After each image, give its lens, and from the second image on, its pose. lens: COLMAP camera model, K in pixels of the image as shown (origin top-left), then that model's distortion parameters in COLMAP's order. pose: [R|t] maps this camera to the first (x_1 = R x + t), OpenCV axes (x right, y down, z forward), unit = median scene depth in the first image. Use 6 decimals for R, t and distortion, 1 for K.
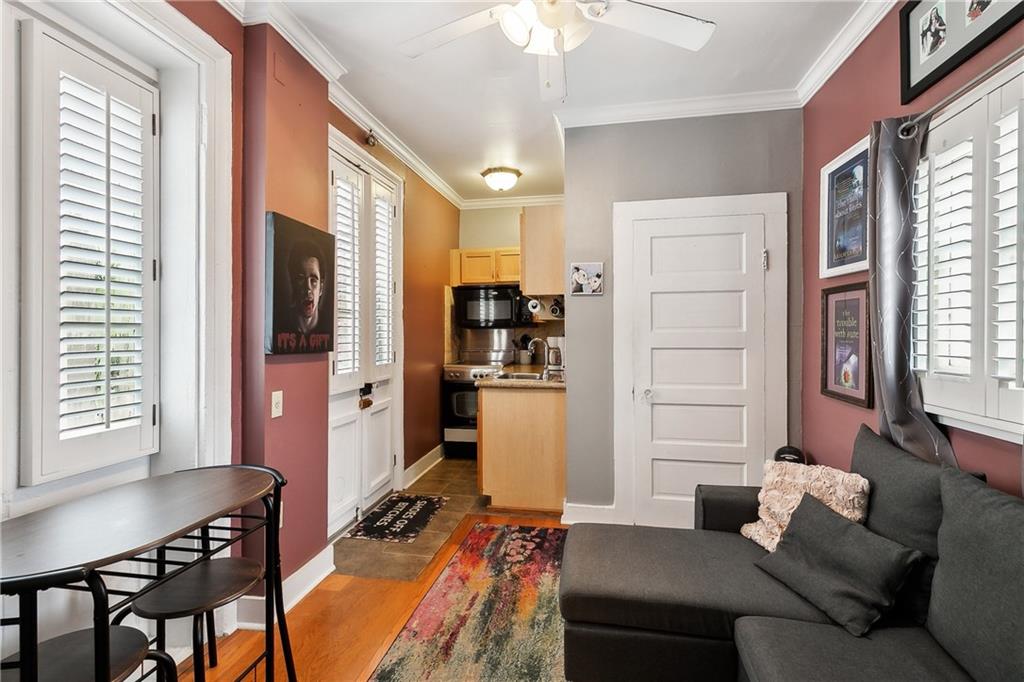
lens RADIAL K [[477.0, 0, 515.5], [0, 477.0, 331.3], [0, 0, 1]] dist [0.002001, 0.000002]
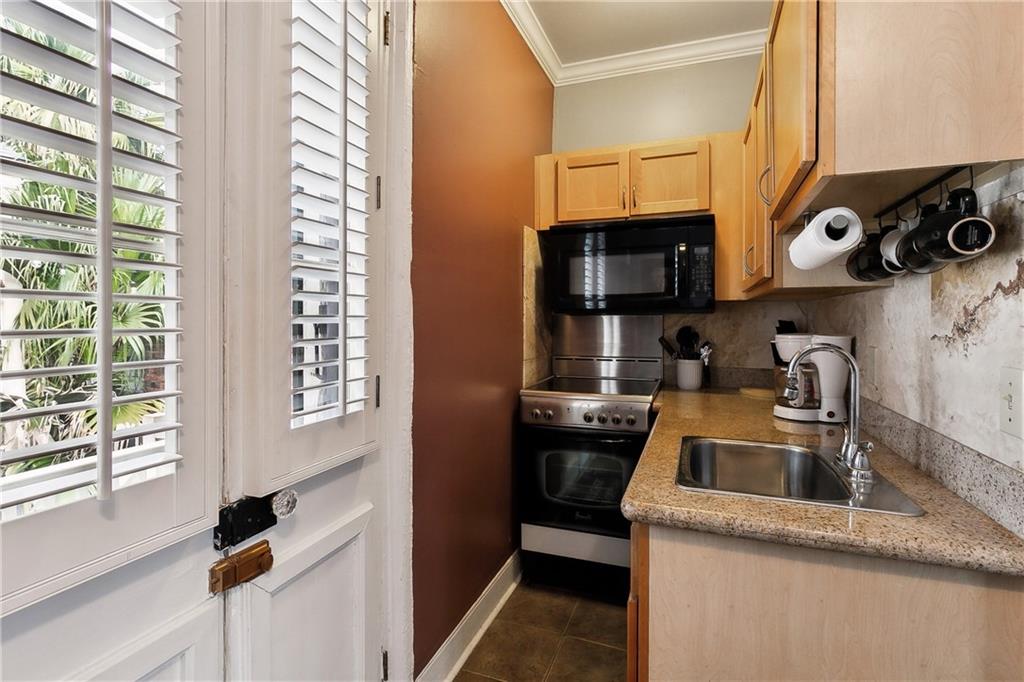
lens RADIAL K [[501.5, 0, 515.4], [0, 501.5, 315.3], [0, 0, 1]] dist [0.000736, -0.000023]
pose [[0.984396, 0.002968, -0.175945, -0.065620], [-0.003715, 0.999985, -0.003919, -0.001472], [0.175931, 0.004512, 0.984392, 0.492910]]
